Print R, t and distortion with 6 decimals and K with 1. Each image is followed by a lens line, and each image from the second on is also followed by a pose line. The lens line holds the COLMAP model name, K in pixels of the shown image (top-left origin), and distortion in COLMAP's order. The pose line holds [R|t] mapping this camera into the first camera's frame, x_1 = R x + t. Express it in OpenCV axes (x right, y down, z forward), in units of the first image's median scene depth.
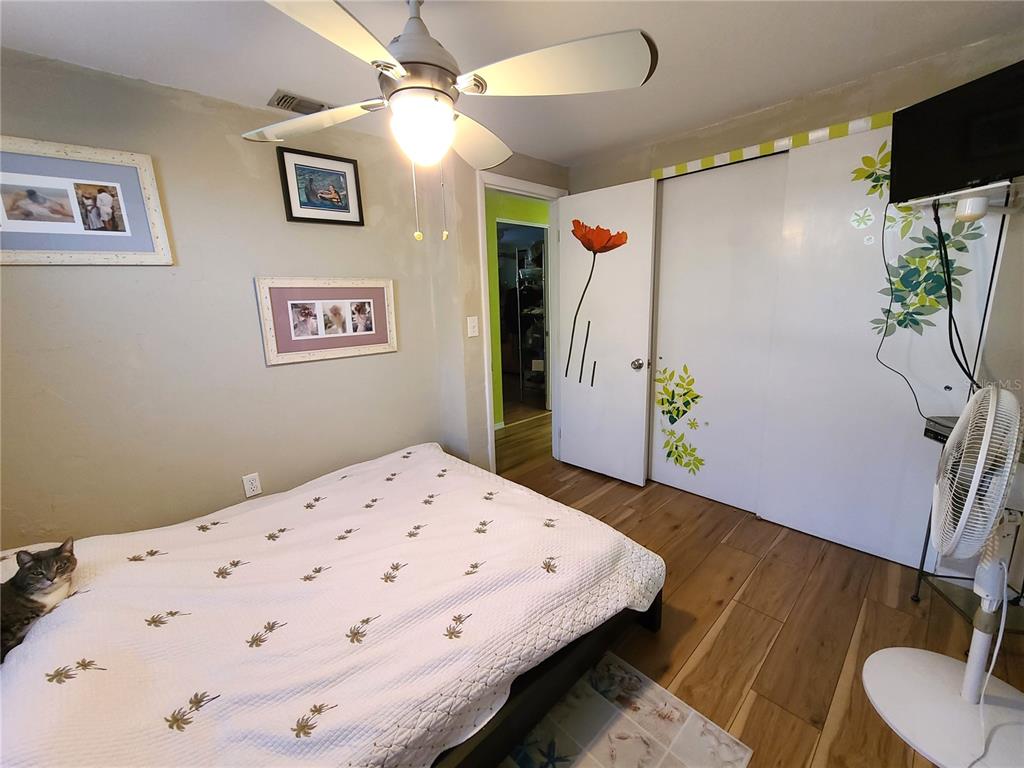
lens RADIAL K [[417.5, 0, 519.7], [0, 417.5, 379.4], [0, 0, 1]] dist [-0.000106, -0.000380]
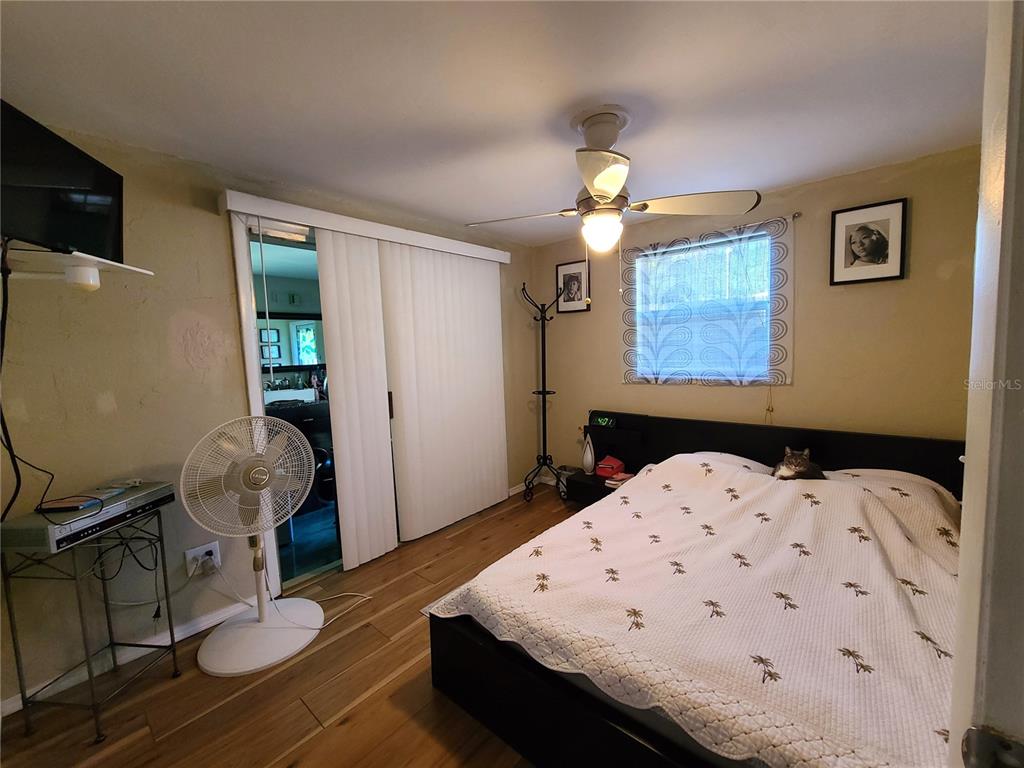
lens RADIAL K [[417.5, 0, 519.7], [0, 417.5, 379.4], [0, 0, 1]] dist [-0.000106, -0.000380]
pose [[-0.992507, 0.073431, -0.097657, 0.139114], [0.043080, 0.958241, 0.282699, -0.270957], [0.114338, 0.276374, -0.954224, 1.351449]]
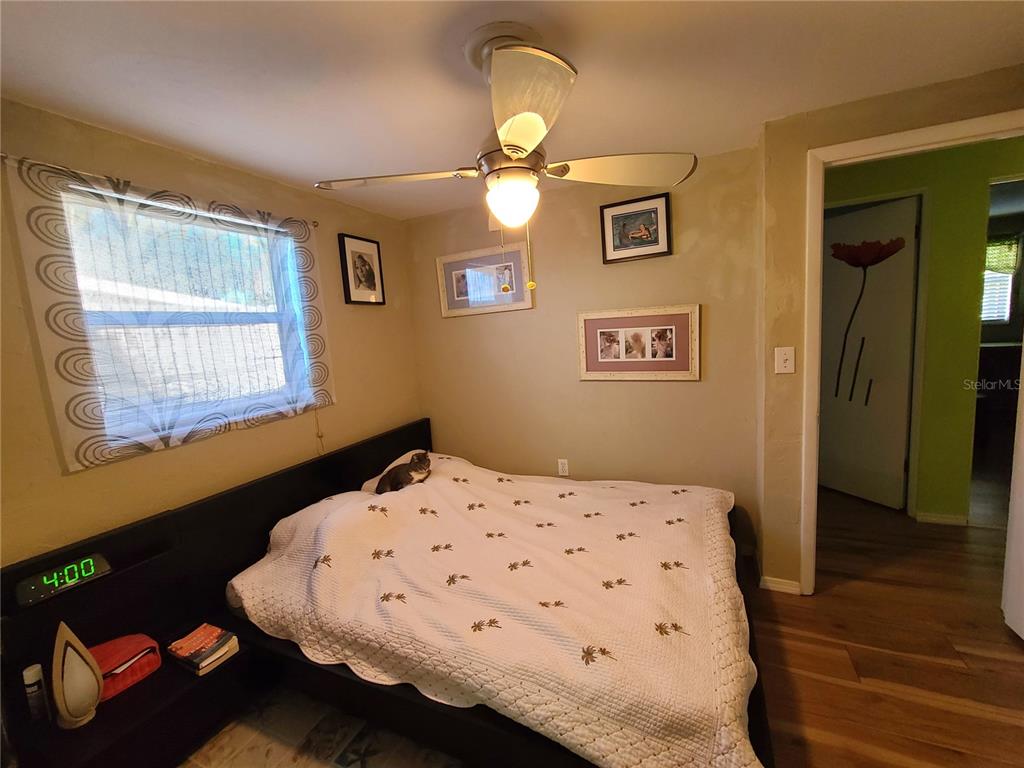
lens RADIAL K [[417.5, 0, 519.7], [0, 417.5, 379.4], [0, 0, 1]] dist [-0.000106, -0.000380]
pose [[0.378168, 0.115536, -0.918499, 0.475751], [-0.133314, 0.988636, 0.069469, -0.094502], [0.916087, 0.096178, 0.389273, 0.315441]]
